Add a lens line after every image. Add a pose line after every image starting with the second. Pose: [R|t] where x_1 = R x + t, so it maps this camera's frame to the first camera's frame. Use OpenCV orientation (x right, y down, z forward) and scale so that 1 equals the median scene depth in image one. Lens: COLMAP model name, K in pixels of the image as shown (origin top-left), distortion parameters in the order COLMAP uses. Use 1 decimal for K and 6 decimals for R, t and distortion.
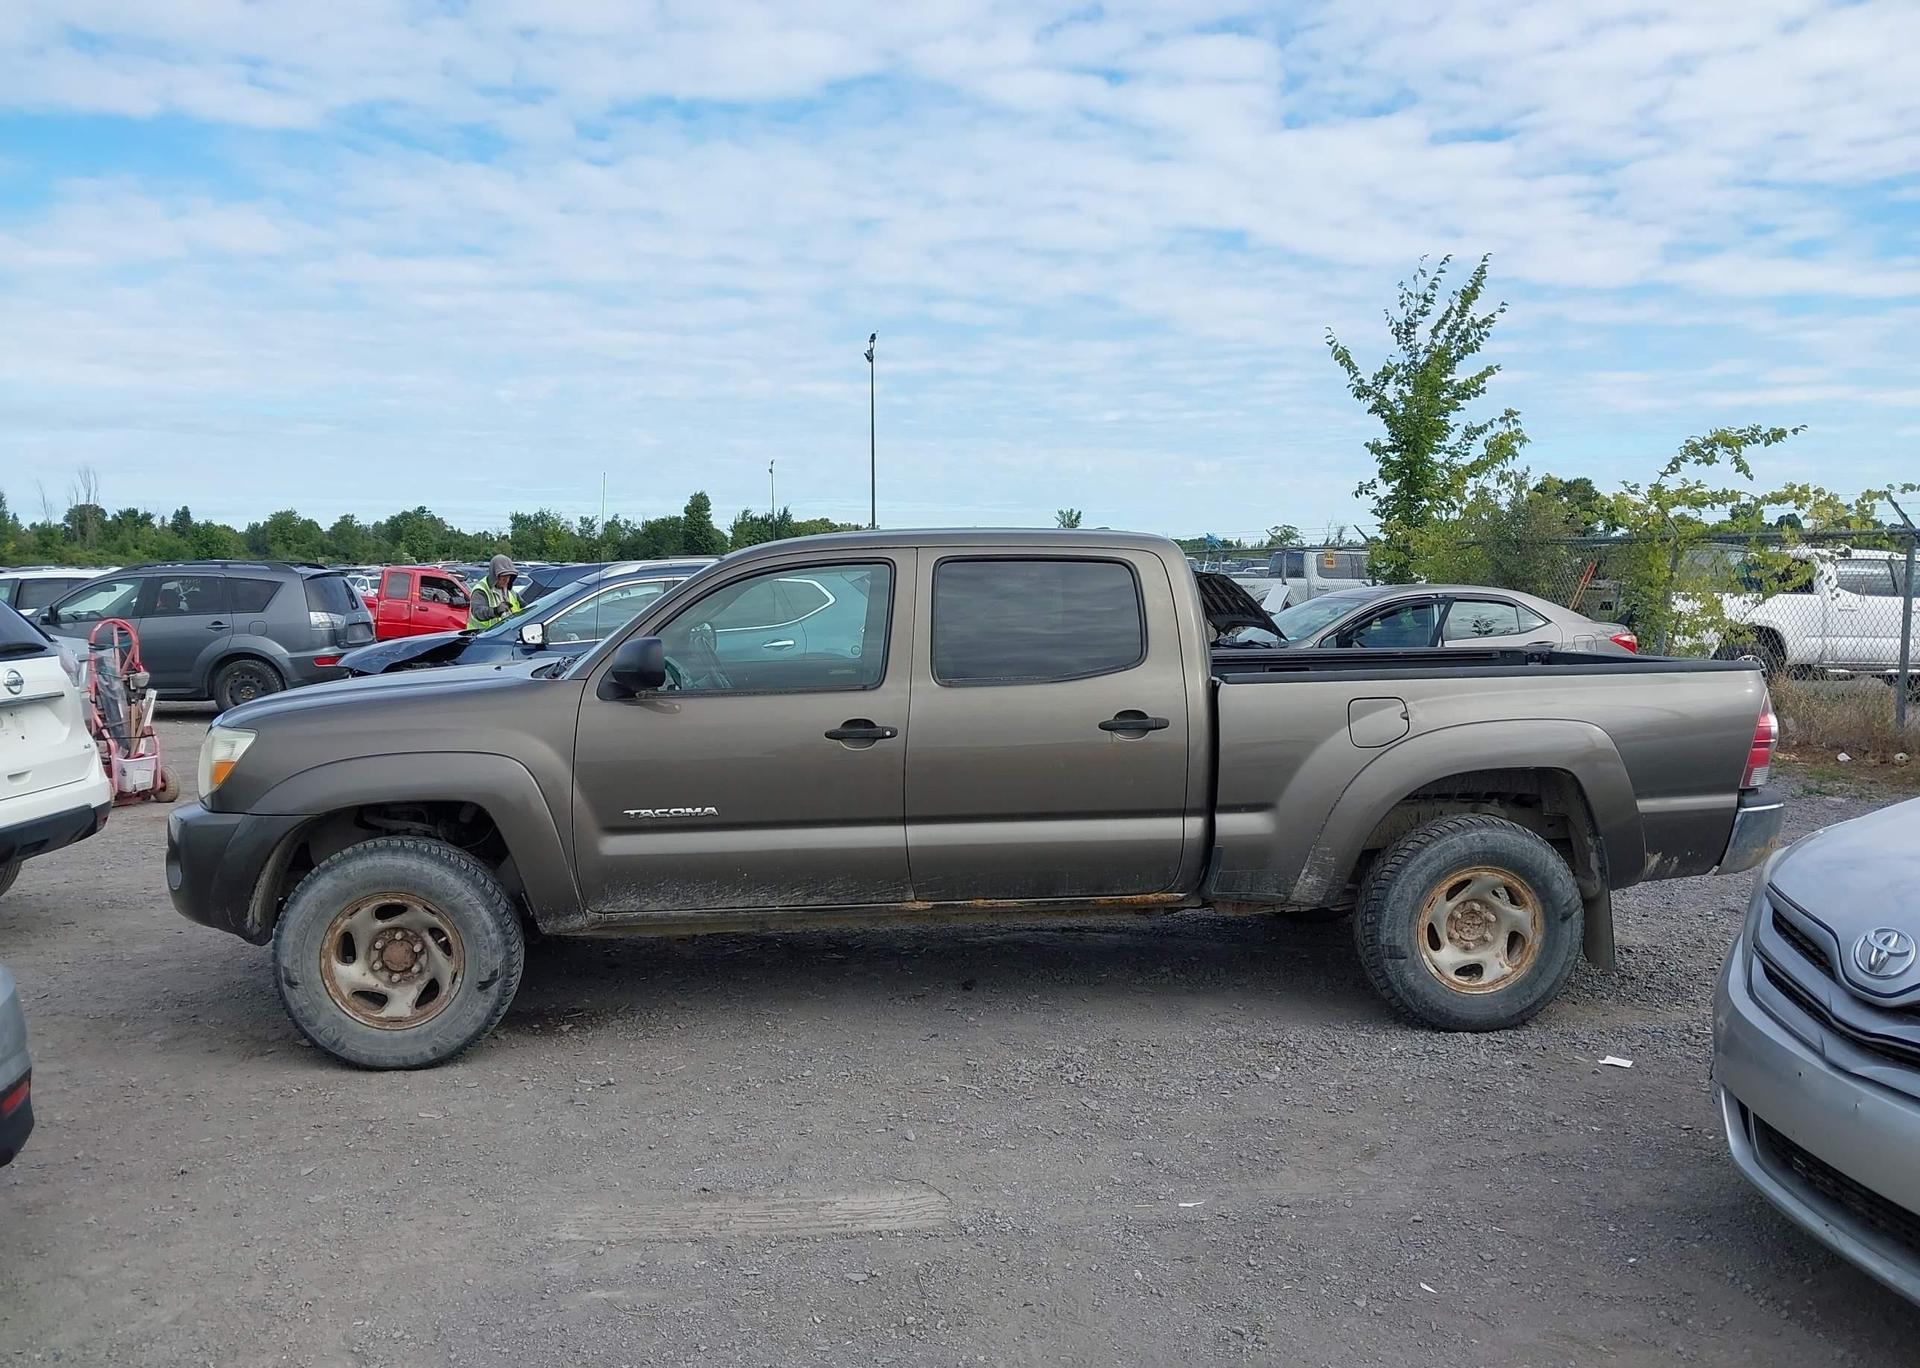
lens RADIAL K [[1589.2, 0, 947.2], [0, 1589.2, 682.6], [0, 0, 1]] dist [0.031430, 0.014678]
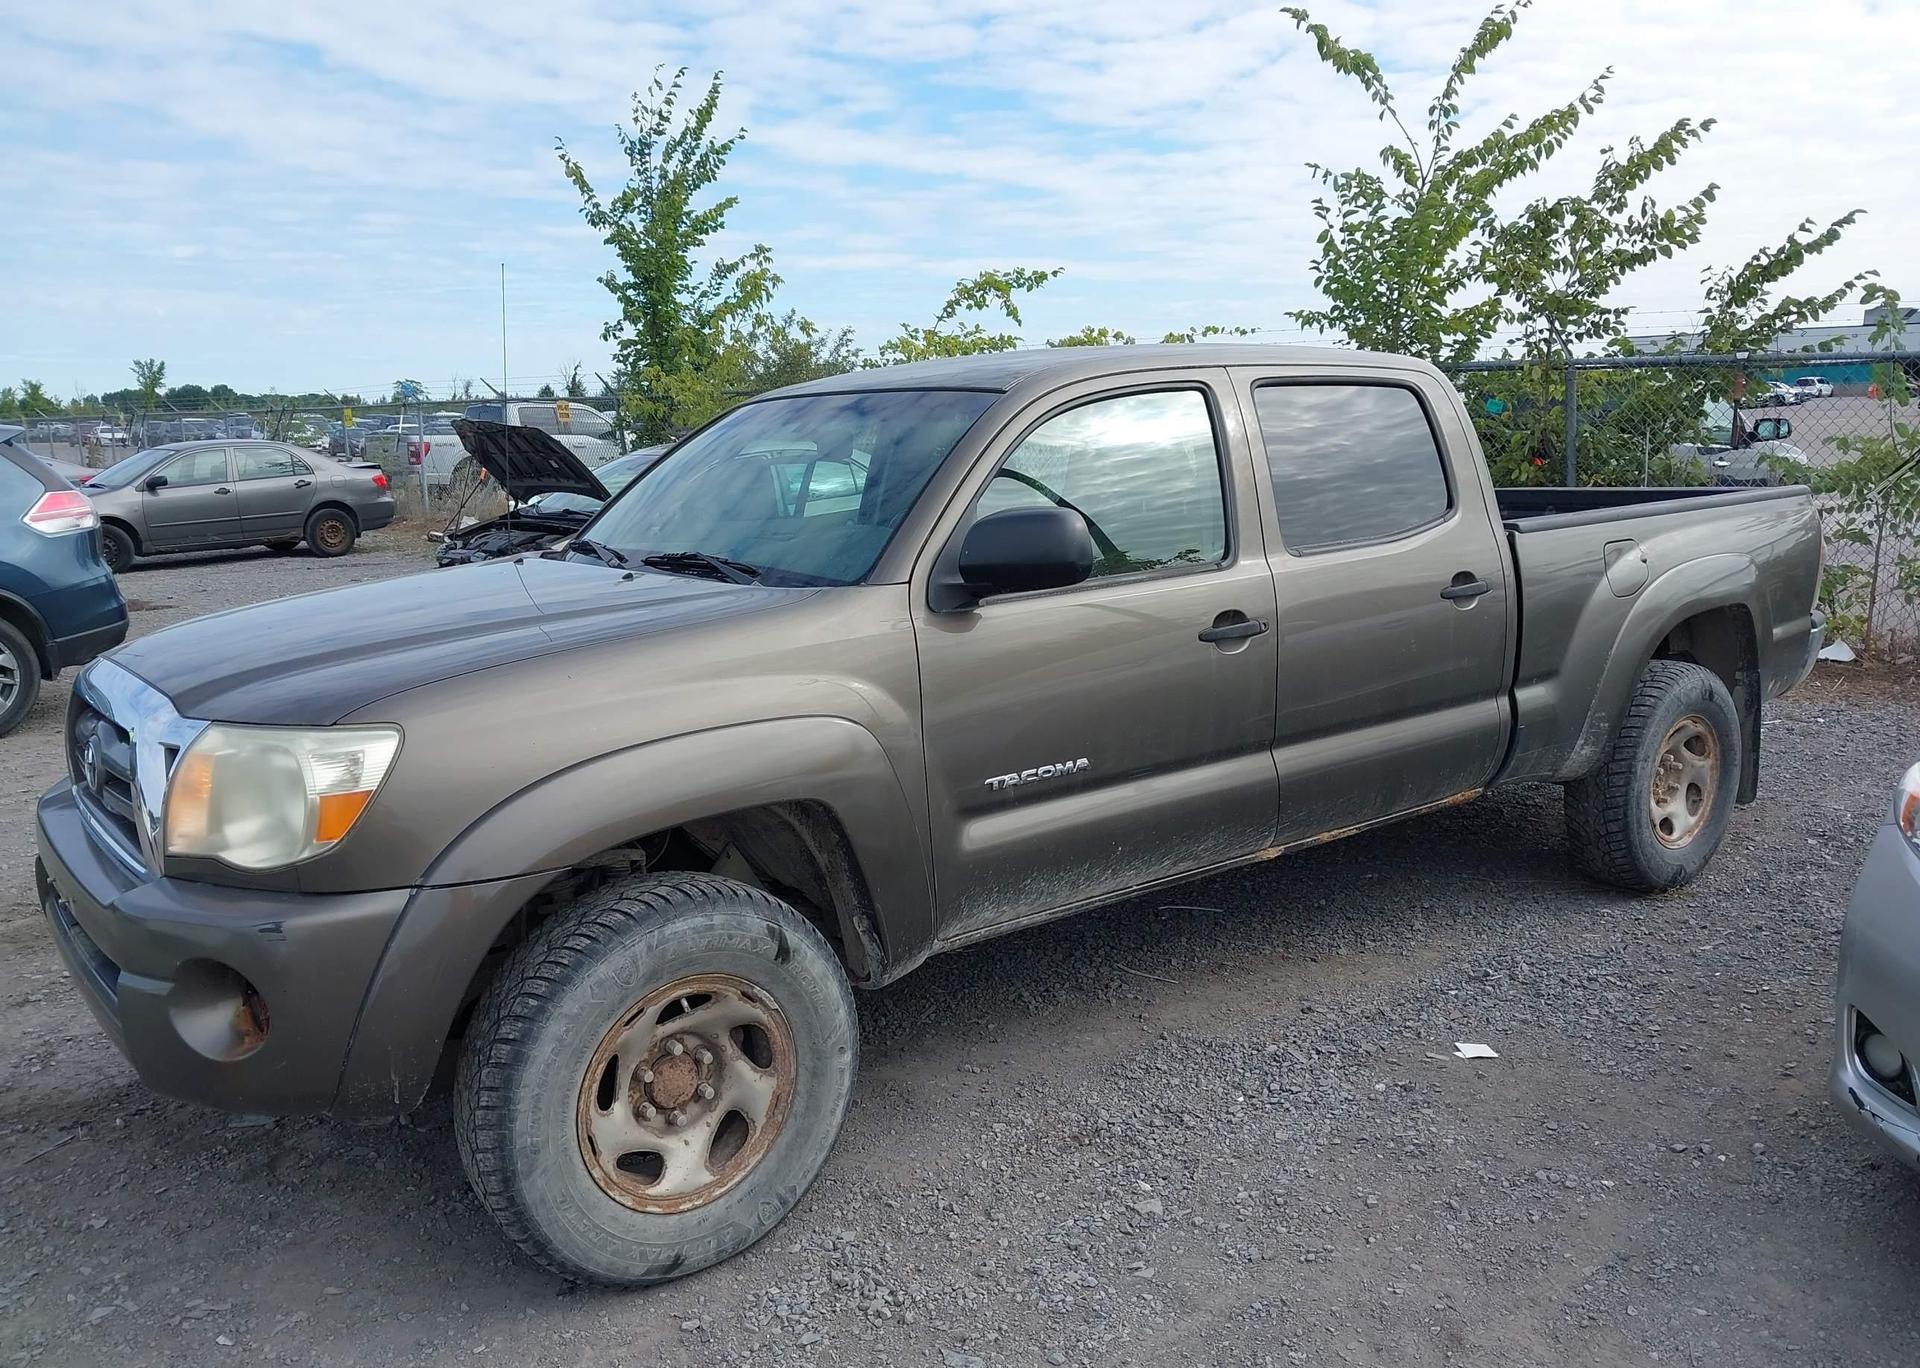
lens RADIAL K [[1589.2, 0, 928.3], [0, 1589.2, 742.6], [0, 0, 1]] dist [0.031430, 0.014678]
pose [[0.866619, -0.111014, 0.486465, -0.046171], [0.049884, 0.989328, 0.136904, -0.005329], [-0.496471, -0.094377, 0.862907, 0.105831]]
